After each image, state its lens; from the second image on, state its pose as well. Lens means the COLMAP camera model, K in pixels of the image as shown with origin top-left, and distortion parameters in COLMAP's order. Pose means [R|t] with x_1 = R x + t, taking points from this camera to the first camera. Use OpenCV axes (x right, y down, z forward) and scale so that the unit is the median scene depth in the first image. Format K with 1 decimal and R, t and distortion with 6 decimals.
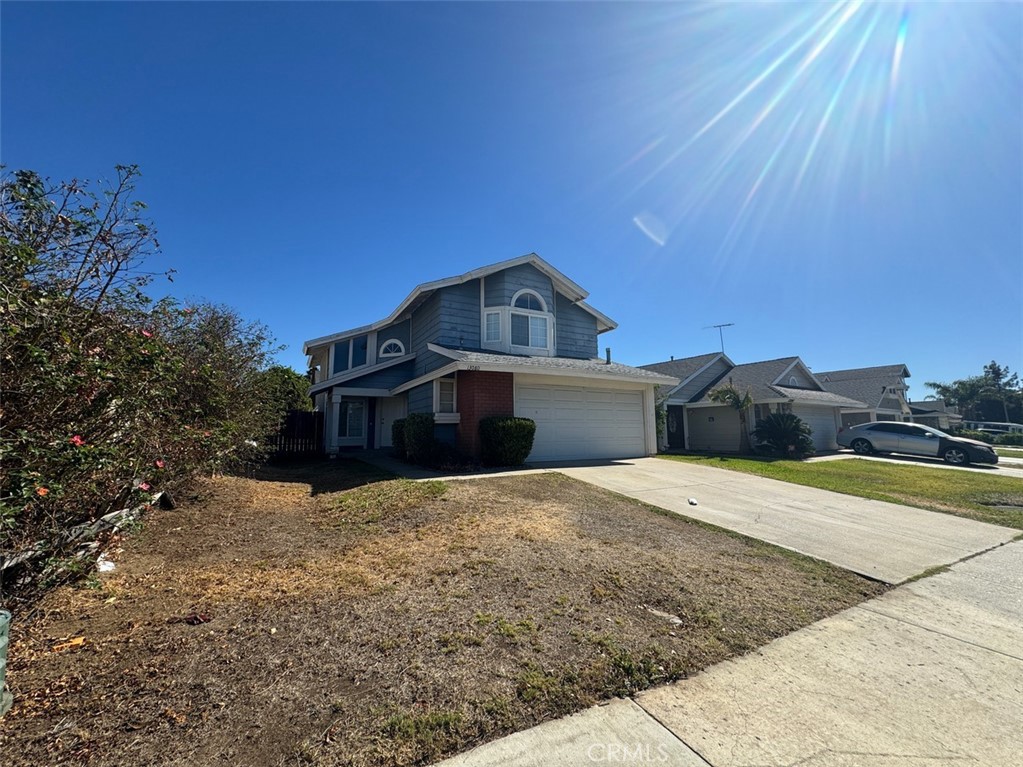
lens RADIAL K [[407.5, 0, 511.2], [0, 407.5, 382.6], [0, 0, 1]] dist [-0.001793, 0.000335]
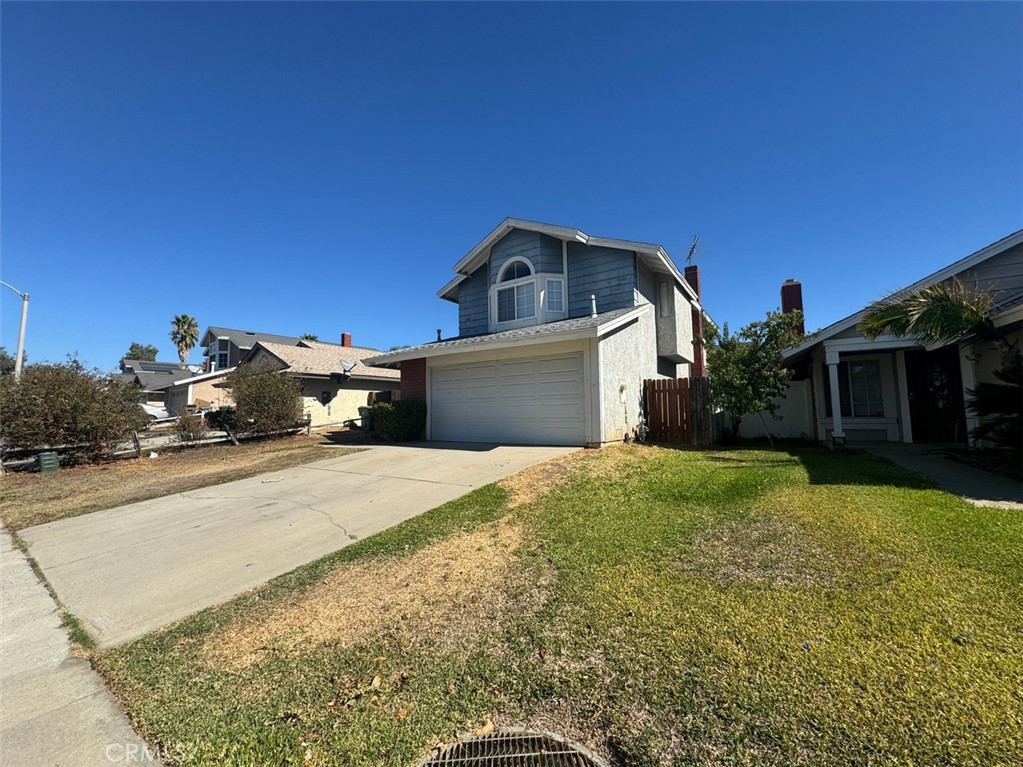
lens RADIAL K [[407.5, 0, 511.2], [0, 407.5, 382.6], [0, 0, 1]] dist [-0.001793, 0.000335]
pose [[0.434504, -0.076177, -0.897443, 0.834058], [0.111923, 0.993260, -0.030122, 0.077022], [0.893689, -0.087357, 0.440101, 0.562912]]
